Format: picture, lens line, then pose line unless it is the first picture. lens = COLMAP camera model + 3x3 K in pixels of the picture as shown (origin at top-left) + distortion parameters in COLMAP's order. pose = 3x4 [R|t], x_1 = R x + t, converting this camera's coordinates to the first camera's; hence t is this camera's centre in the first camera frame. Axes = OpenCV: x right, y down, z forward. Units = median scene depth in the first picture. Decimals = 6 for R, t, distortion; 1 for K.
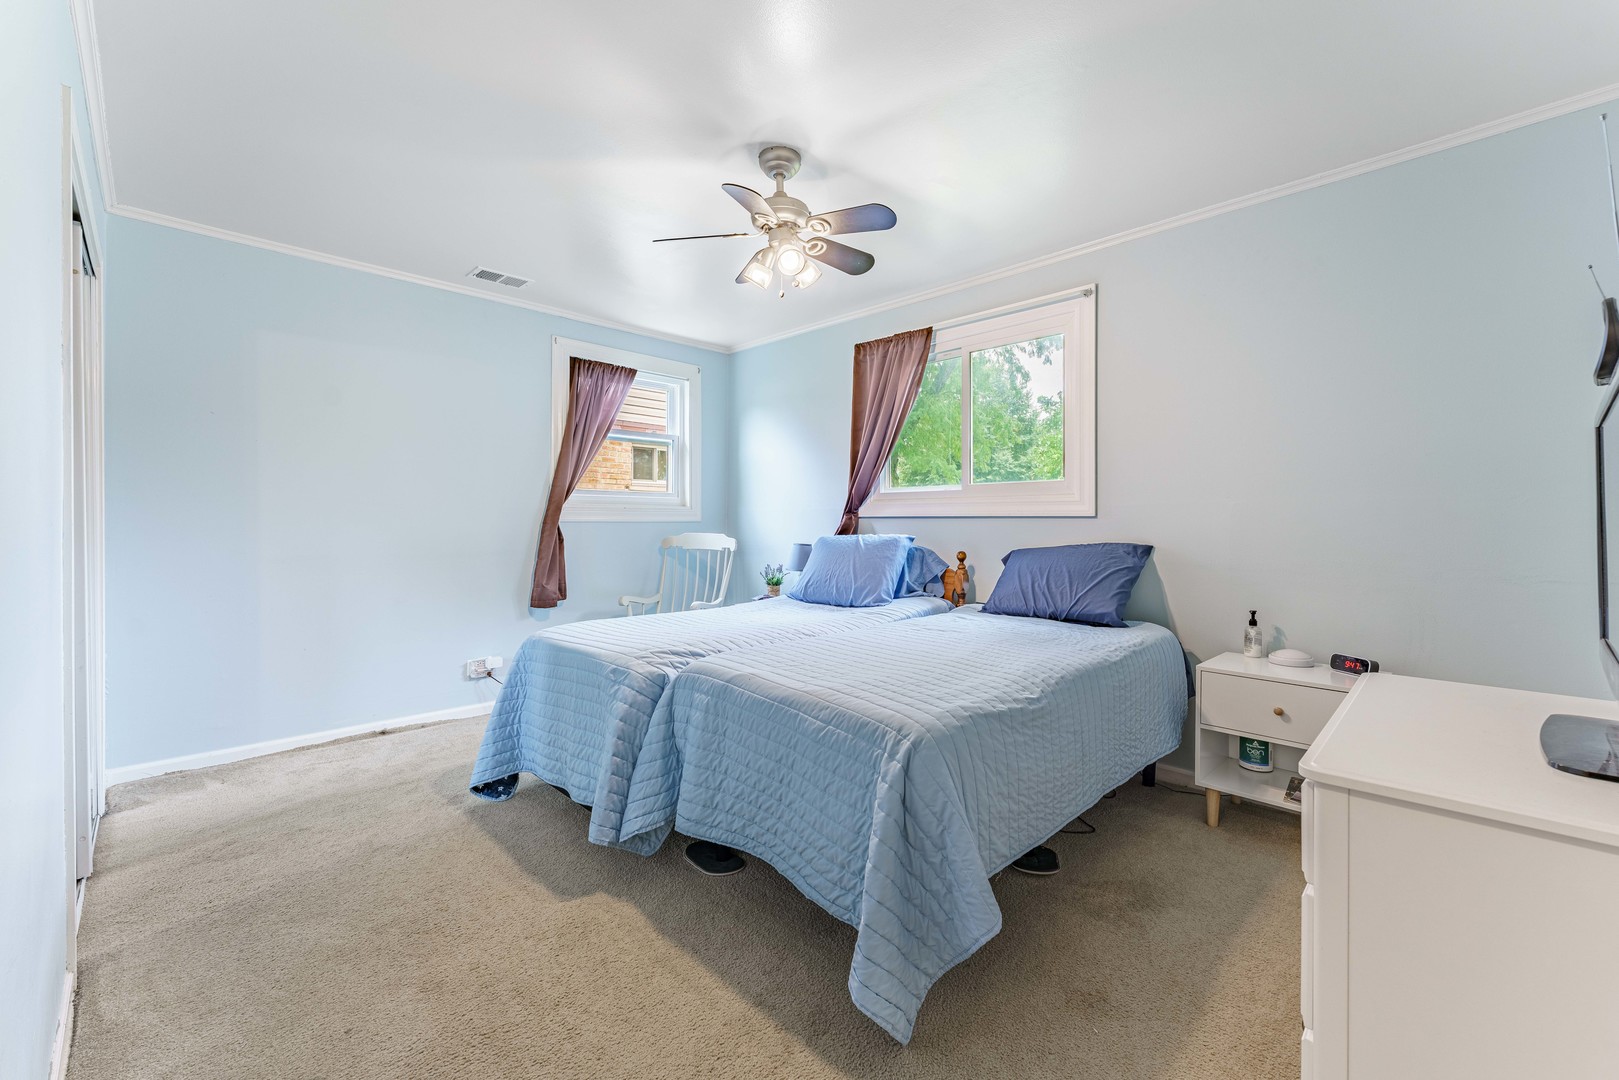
lens RADIAL K [[660.9, 0, 816.3], [0, 660.9, 527.9], [0, 0, 1]] dist [0.003953, -0.001296]
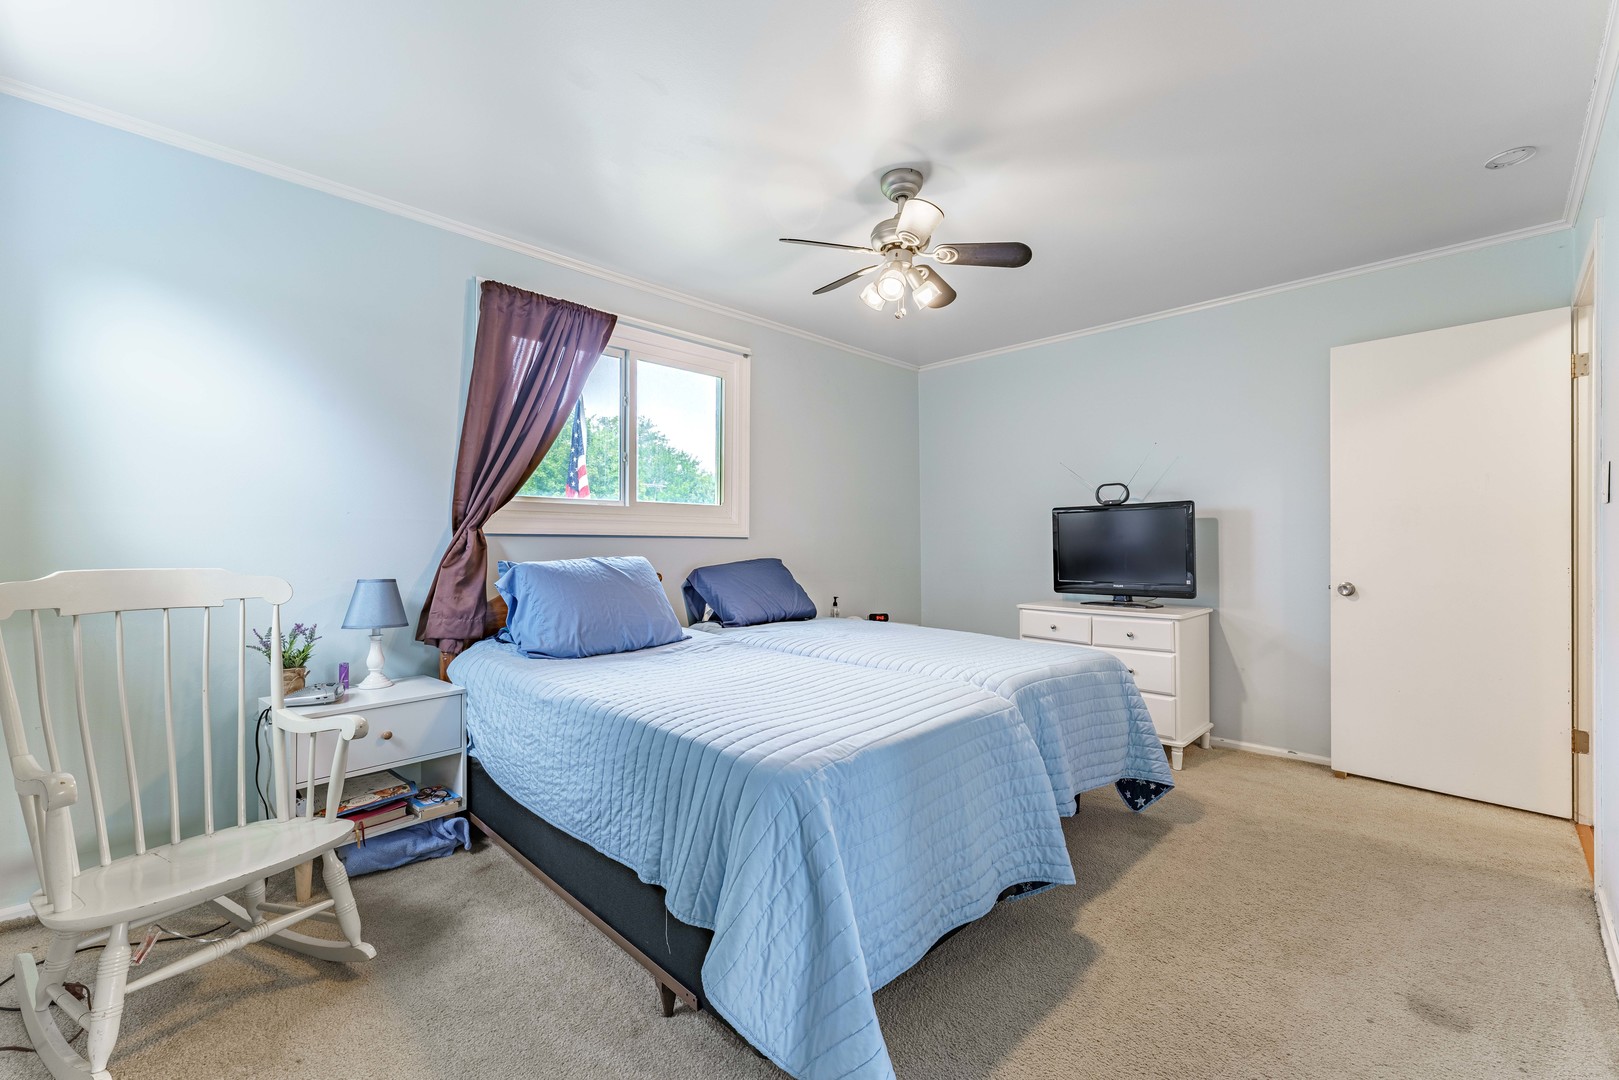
lens RADIAL K [[660.9, 0, 816.0], [0, 660.9, 546.6], [0, 0, 1]] dist [0.003953, -0.001296]
pose [[0.008282, -0.005008, 0.999953, -0.794300], [0.006397, 0.999967, 0.004955, -0.005759], [-0.999945, 0.006355, 0.008313, 0.844082]]
